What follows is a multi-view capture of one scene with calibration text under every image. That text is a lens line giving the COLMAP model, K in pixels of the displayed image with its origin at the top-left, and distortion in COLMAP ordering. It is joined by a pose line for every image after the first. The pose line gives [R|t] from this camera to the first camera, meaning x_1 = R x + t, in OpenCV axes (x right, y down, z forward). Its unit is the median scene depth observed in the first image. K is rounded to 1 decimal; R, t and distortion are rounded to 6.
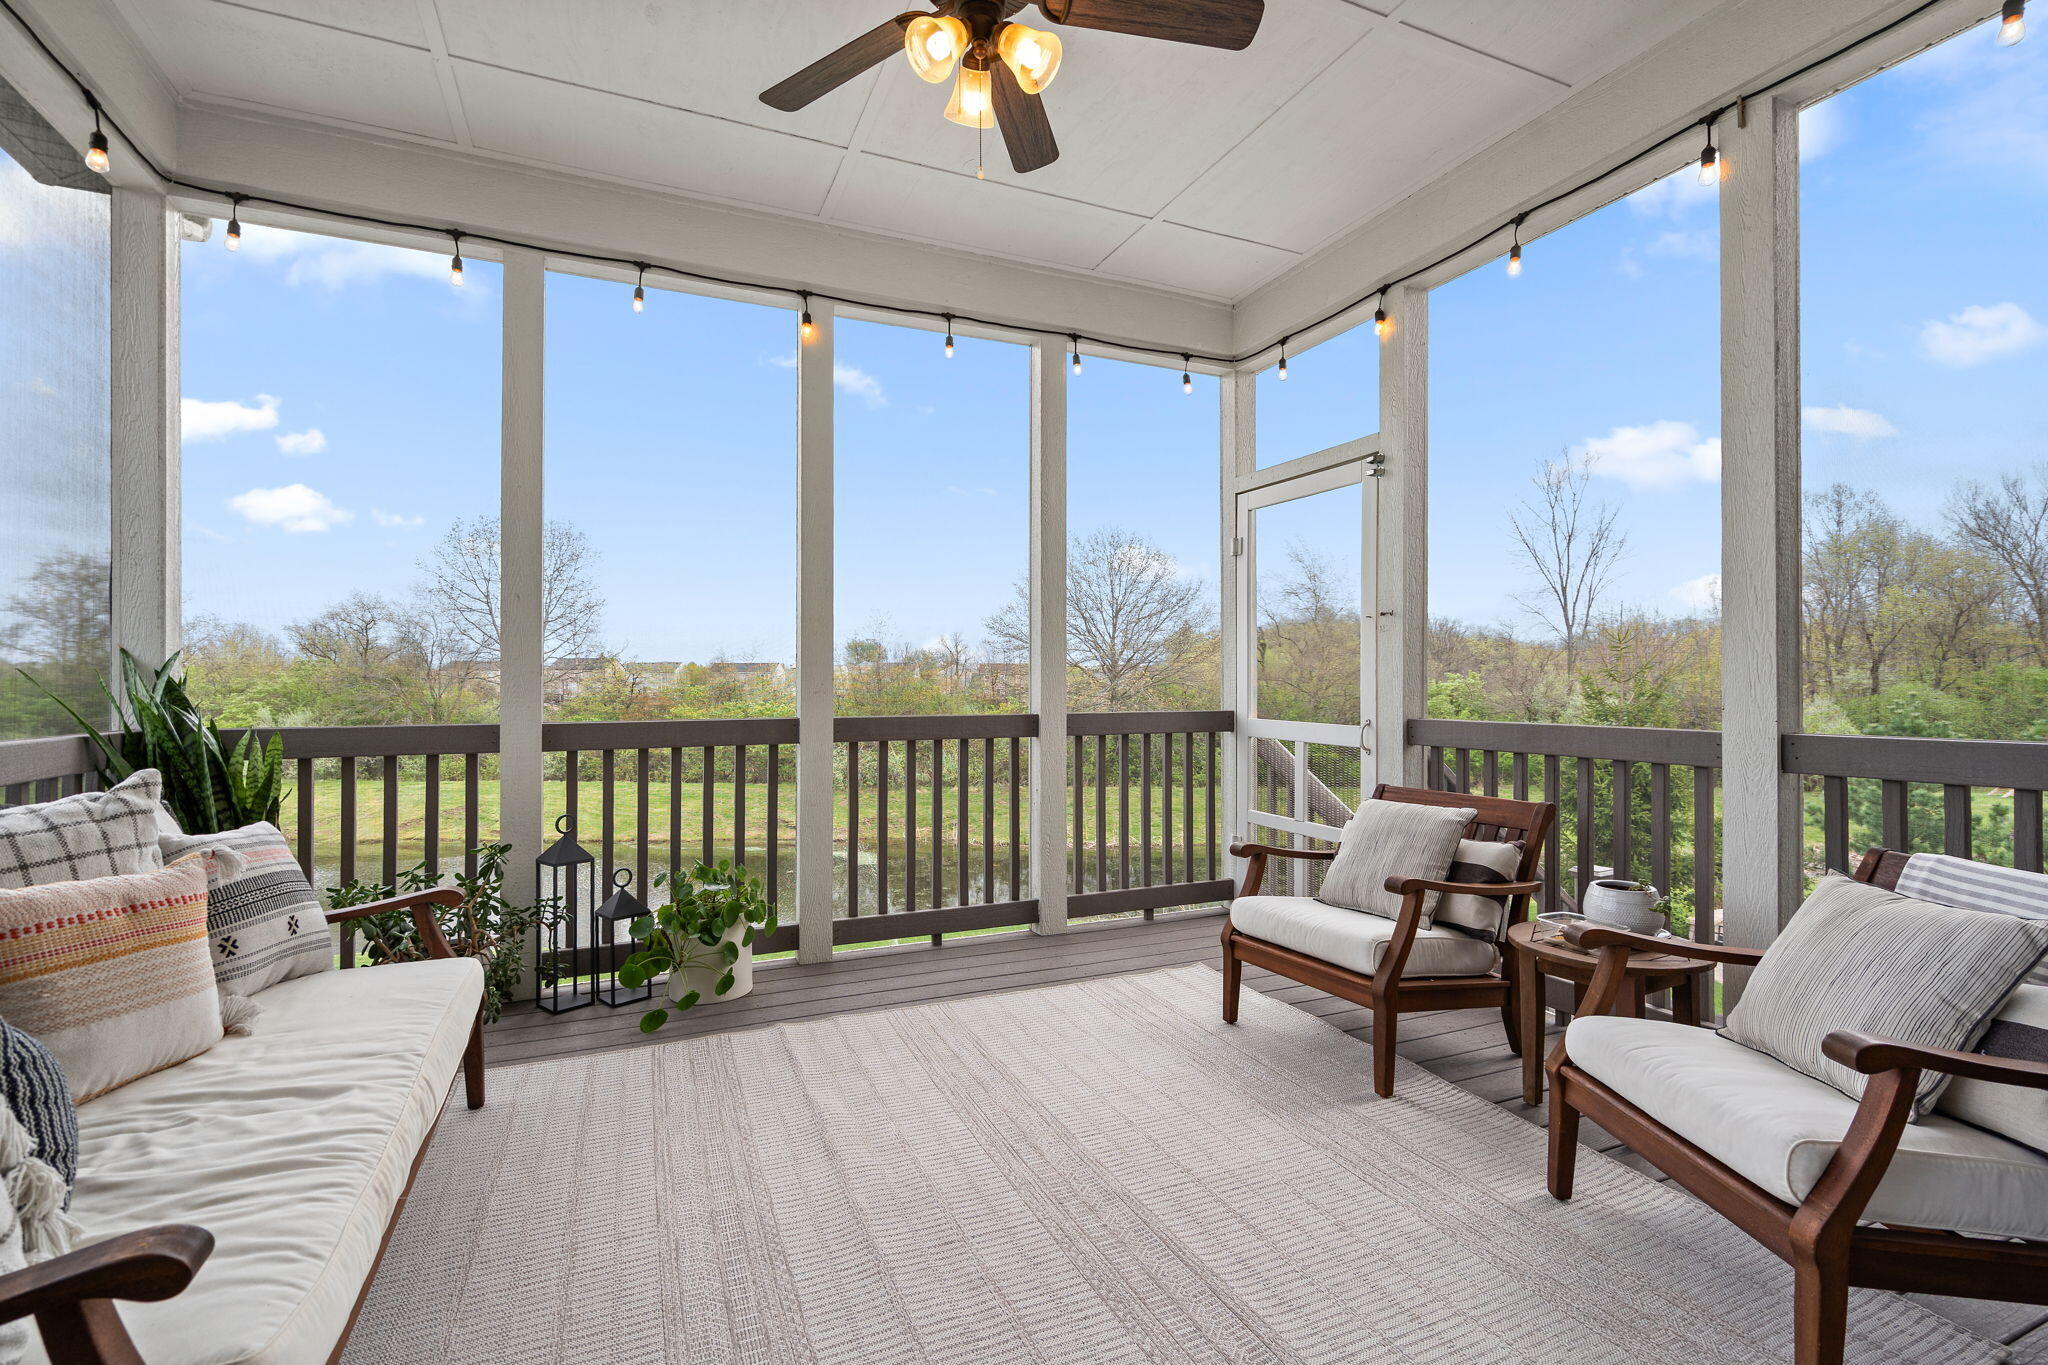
lens RADIAL K [[938.0, 0, 1039.5], [0, 938.0, 675.5], [0, 0, 1]] dist [-0.001152, 0.000807]
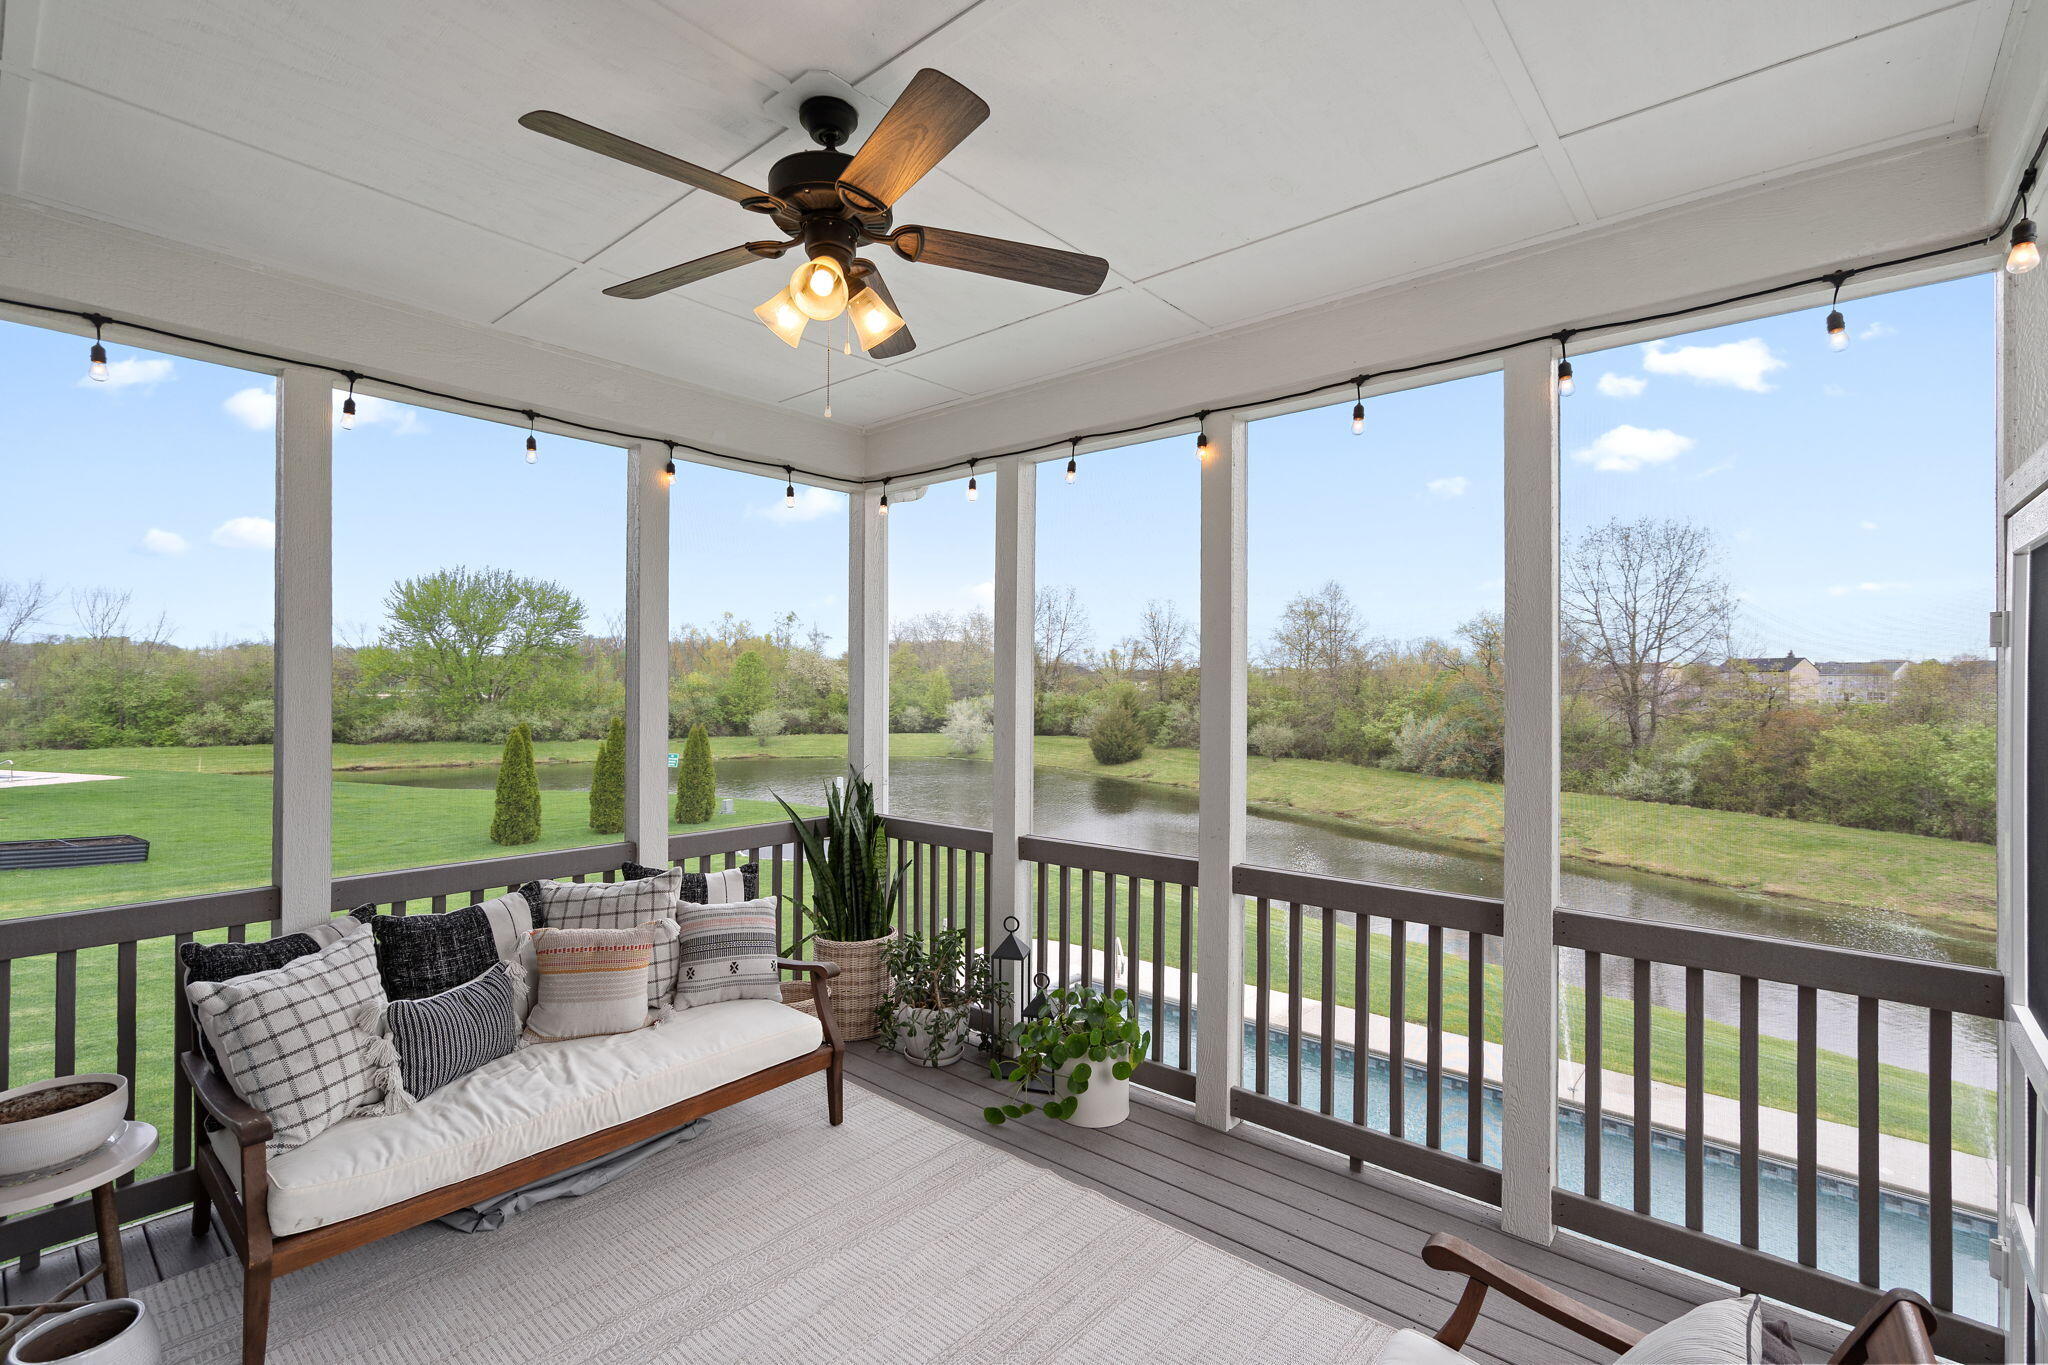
lens RADIAL K [[922.0, 0, 1009.0], [0, 922.0, 677.2], [0, 0, 1]] dist [0.017203, -0.000211]
pose [[0.431952, -0.006650, -0.901872, 0.509451], [0.003129, 0.999978, -0.005875, -0.135287], [0.901891, -0.000285, 0.431963, 0.416393]]
